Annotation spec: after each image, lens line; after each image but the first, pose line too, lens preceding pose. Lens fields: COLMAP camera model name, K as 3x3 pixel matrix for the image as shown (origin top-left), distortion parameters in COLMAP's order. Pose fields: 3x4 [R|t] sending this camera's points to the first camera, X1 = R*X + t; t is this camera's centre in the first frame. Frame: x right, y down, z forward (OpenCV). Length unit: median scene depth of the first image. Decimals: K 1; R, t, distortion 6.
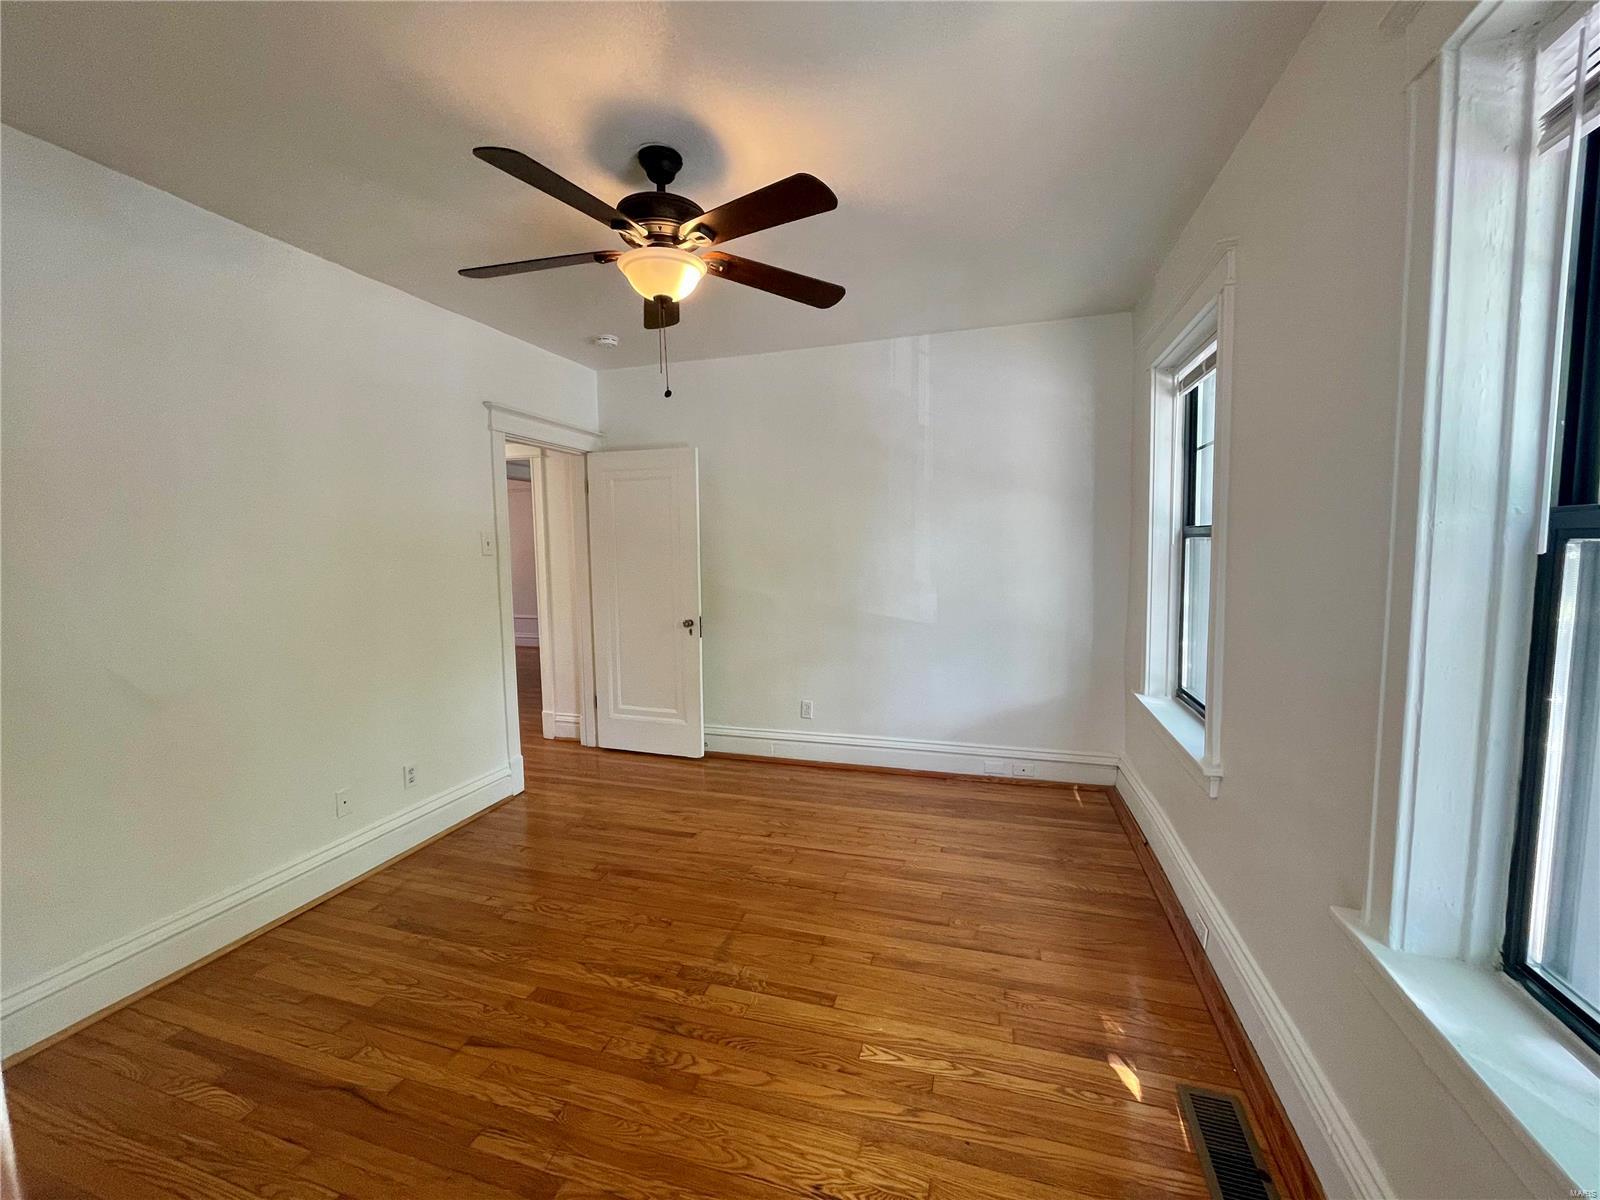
lens RADIAL K [[646.2, 0, 799.6], [0, 646.2, 601.4], [0, 0, 1]] dist [-0.000119, 0.000483]
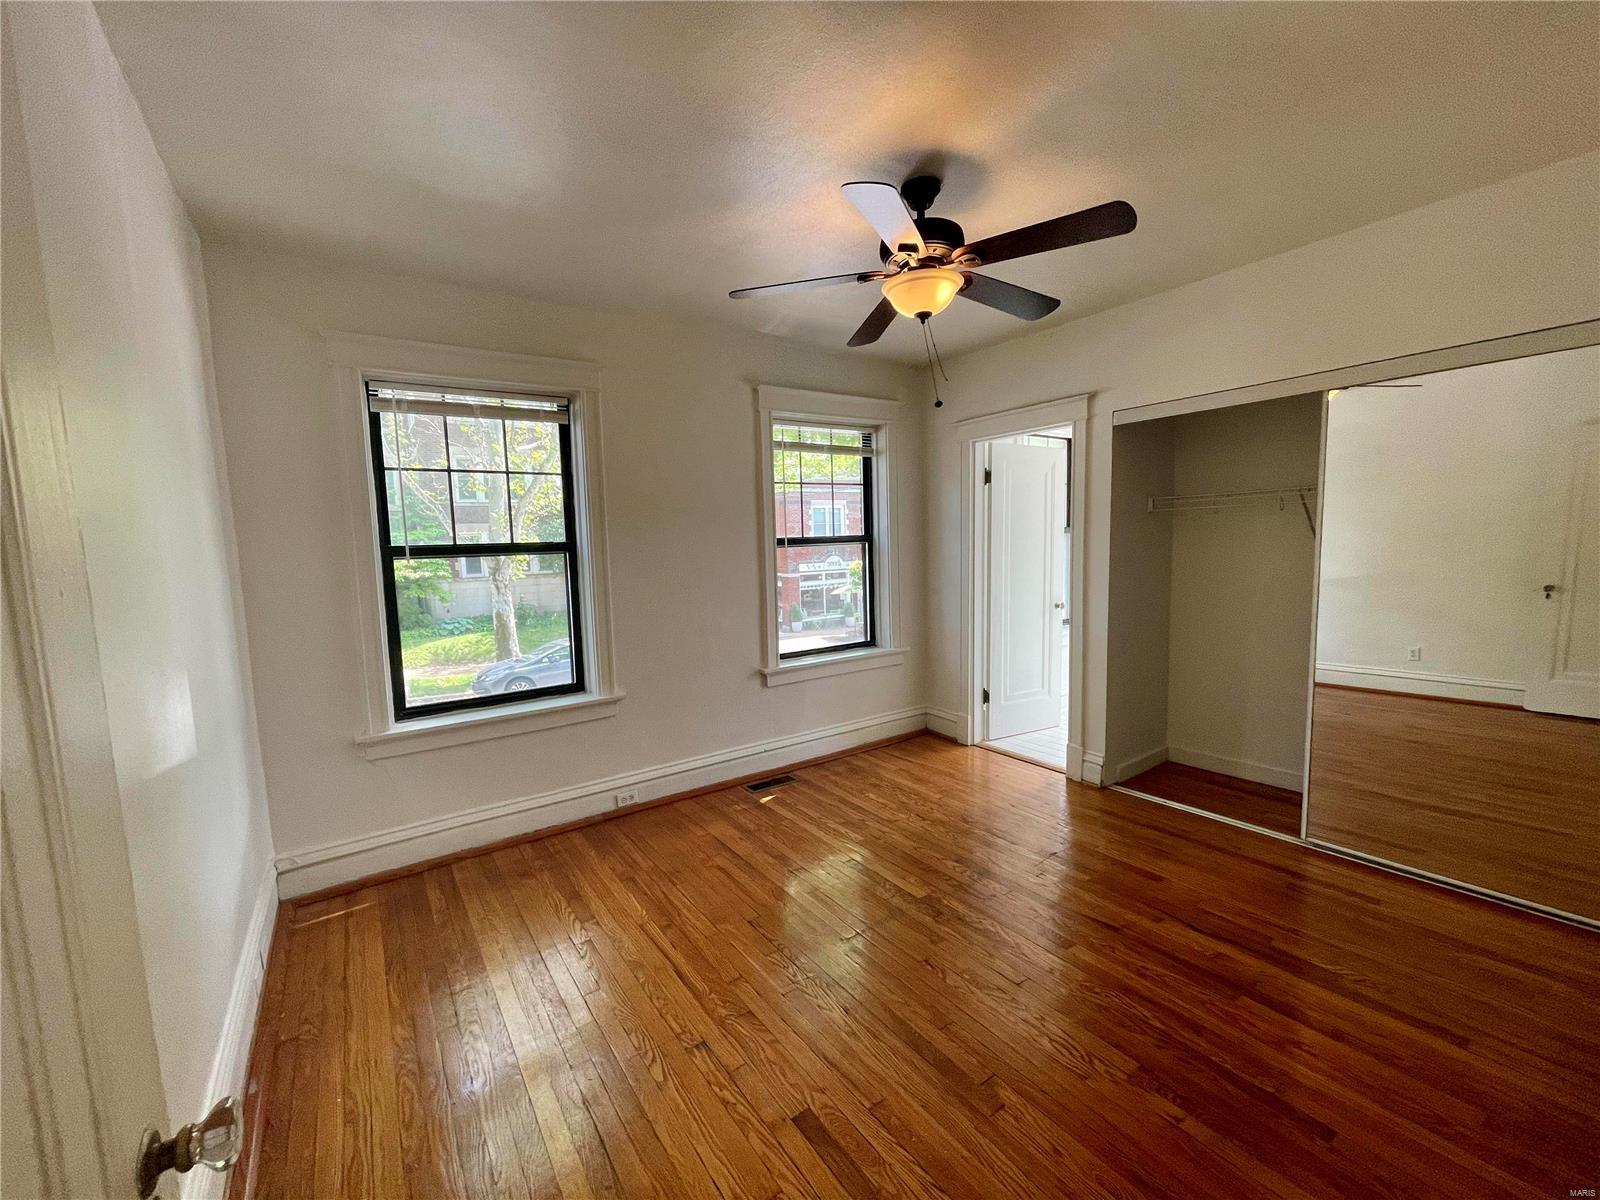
lens RADIAL K [[646.2, 0, 790.5], [0, 646.2, 612.4], [0, 0, 1]] dist [-0.000119, 0.000483]
pose [[-0.776957, -0.025034, 0.629056, -0.704622], [0.099299, 0.981828, 0.161719, -0.163842], [-0.621673, 0.188114, -0.760352, 1.978113]]
